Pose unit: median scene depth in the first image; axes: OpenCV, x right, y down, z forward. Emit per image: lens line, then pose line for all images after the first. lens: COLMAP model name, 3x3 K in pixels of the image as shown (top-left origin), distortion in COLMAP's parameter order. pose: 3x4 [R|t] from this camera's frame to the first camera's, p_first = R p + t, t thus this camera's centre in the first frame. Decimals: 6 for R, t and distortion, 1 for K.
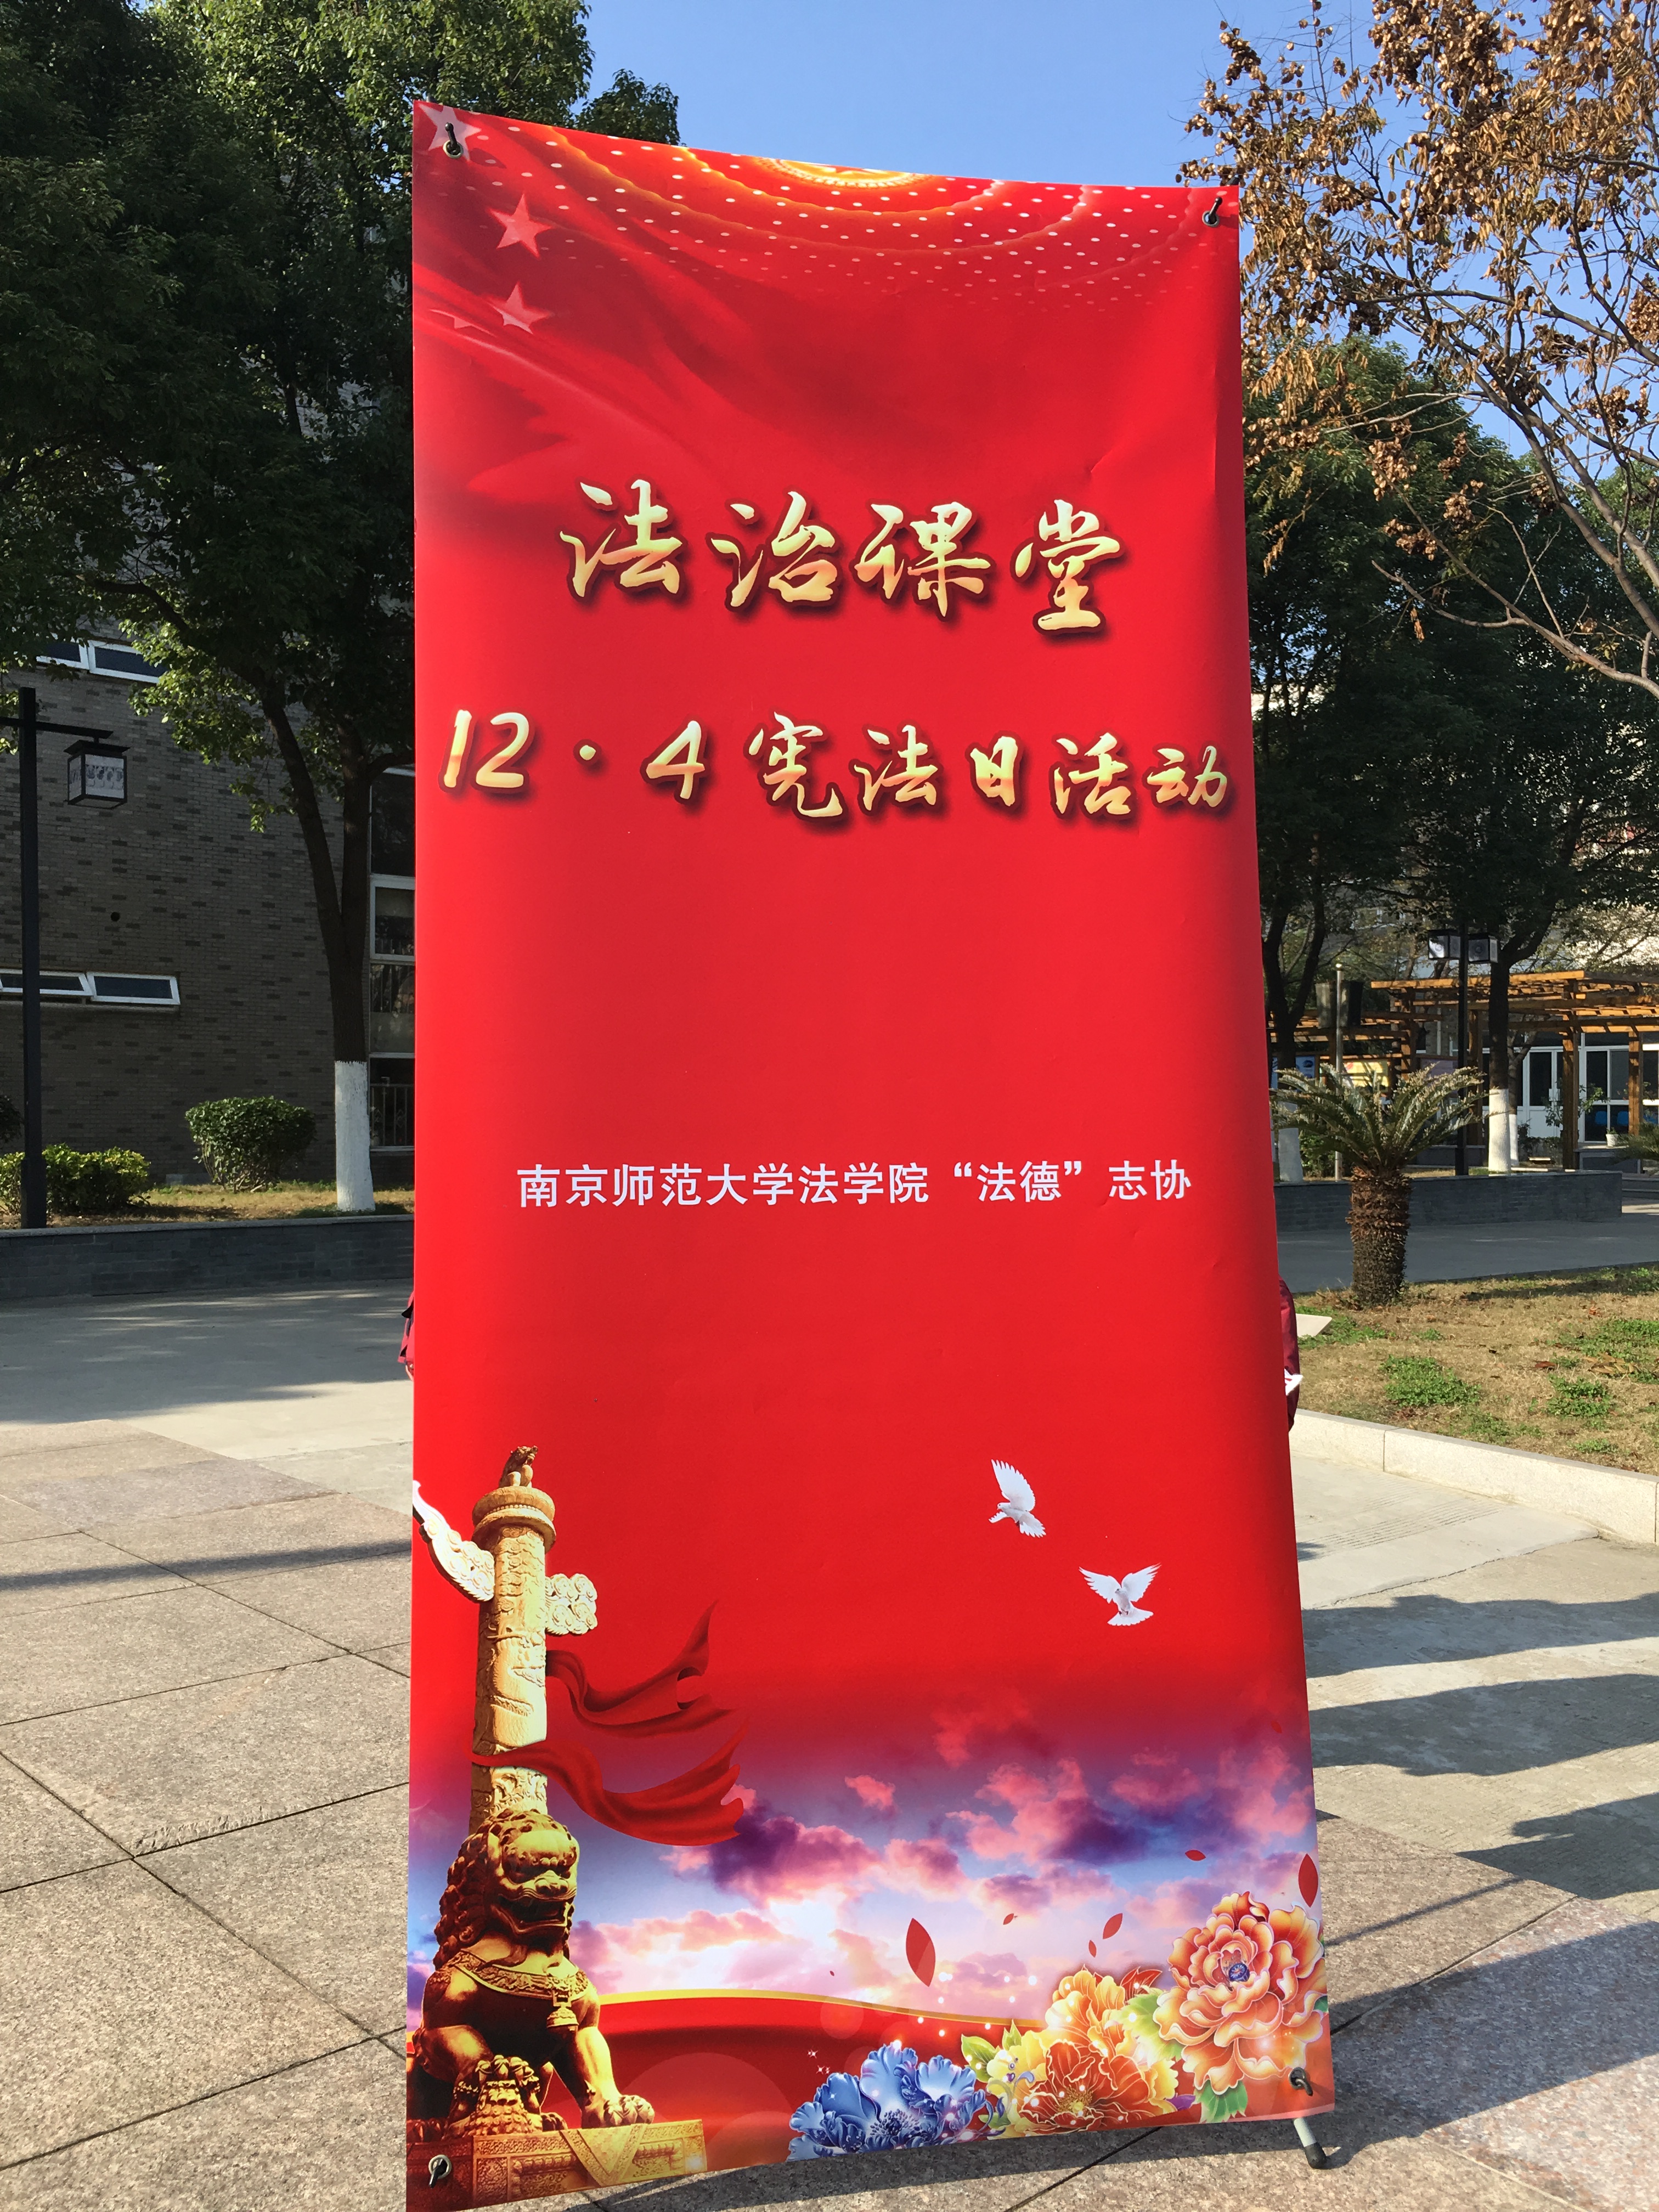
lens RADIAL K [[1842.6, 0, 829.5], [0, 1842.6, 1106.0], [0, 0, 1]] dist [0.074357, -0.096294]
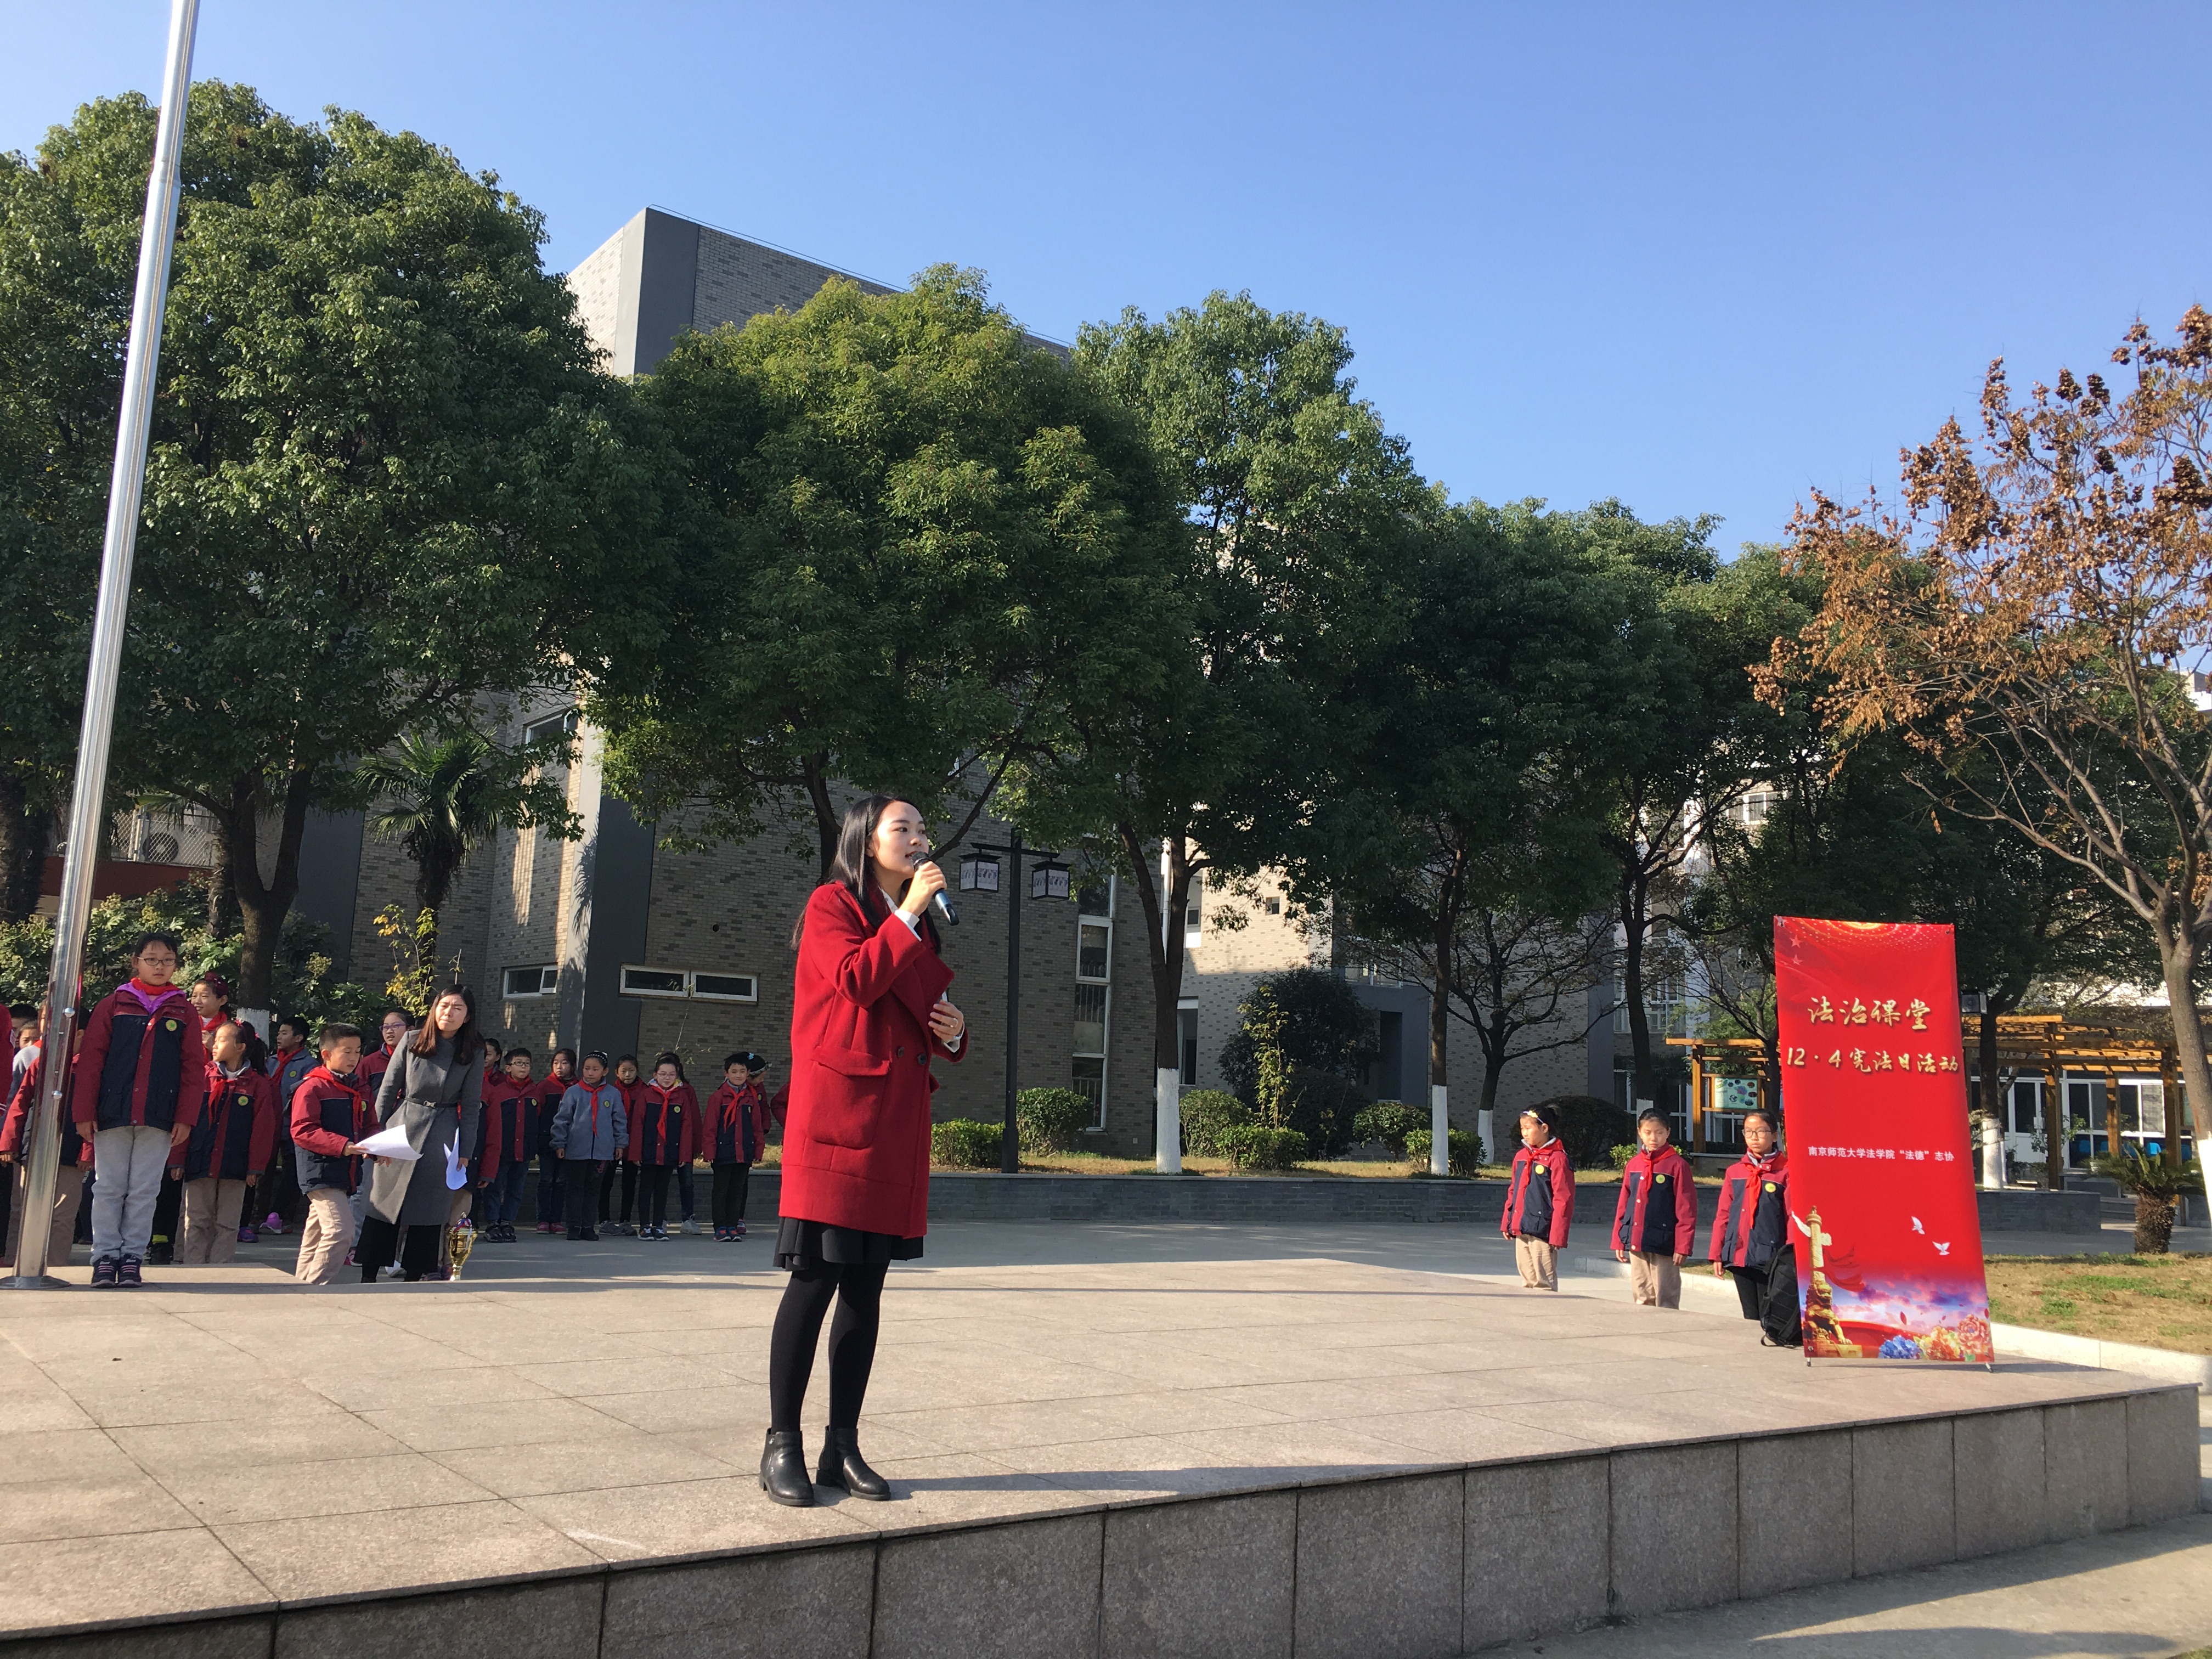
lens RADIAL K [[1842.6, 0, 1102.1], [0, 1842.6, 837.9], [0, 0, 1]] dist [0.074357, -0.096294]
pose [[0.995311, 0.025511, -0.093303, -0.348699], [-0.038169, 0.989904, -0.136506, -0.006788], [0.088879, 0.139427, 0.986236, -0.897086]]
